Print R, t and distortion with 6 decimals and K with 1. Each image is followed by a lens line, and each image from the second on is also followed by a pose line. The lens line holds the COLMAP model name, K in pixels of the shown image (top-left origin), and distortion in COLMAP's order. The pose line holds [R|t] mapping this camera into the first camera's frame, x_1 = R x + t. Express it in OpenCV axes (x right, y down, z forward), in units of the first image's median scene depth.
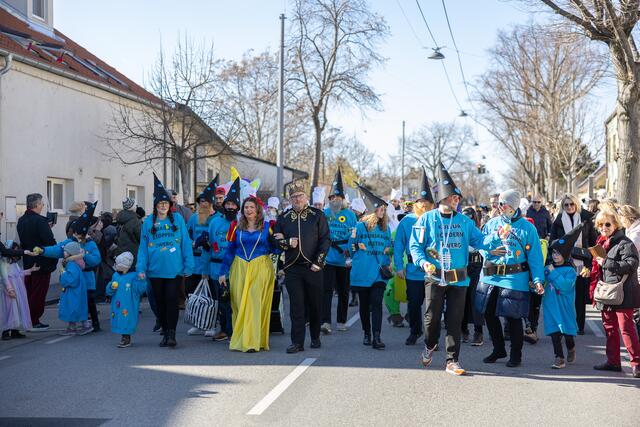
lens RADIAL K [[1033.0, 0, 319.8], [0, 1033.0, 213.7], [0, 0, 1]] dist [-0.023223, 0.000000]
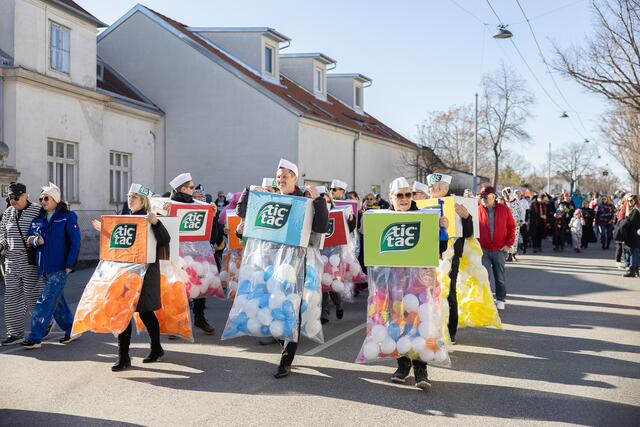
lens RADIAL K [[700.3, 0, 306.5], [0, 700.3, 196.9], [0, 0, 1]] dist [-0.009149, 0.000000]
pose [[0.966536, 0.000253, -0.256531, -0.009017], [-0.001918, 0.999979, -0.006243, -0.000180], [0.256524, 0.006526, 0.966516, -0.279106]]
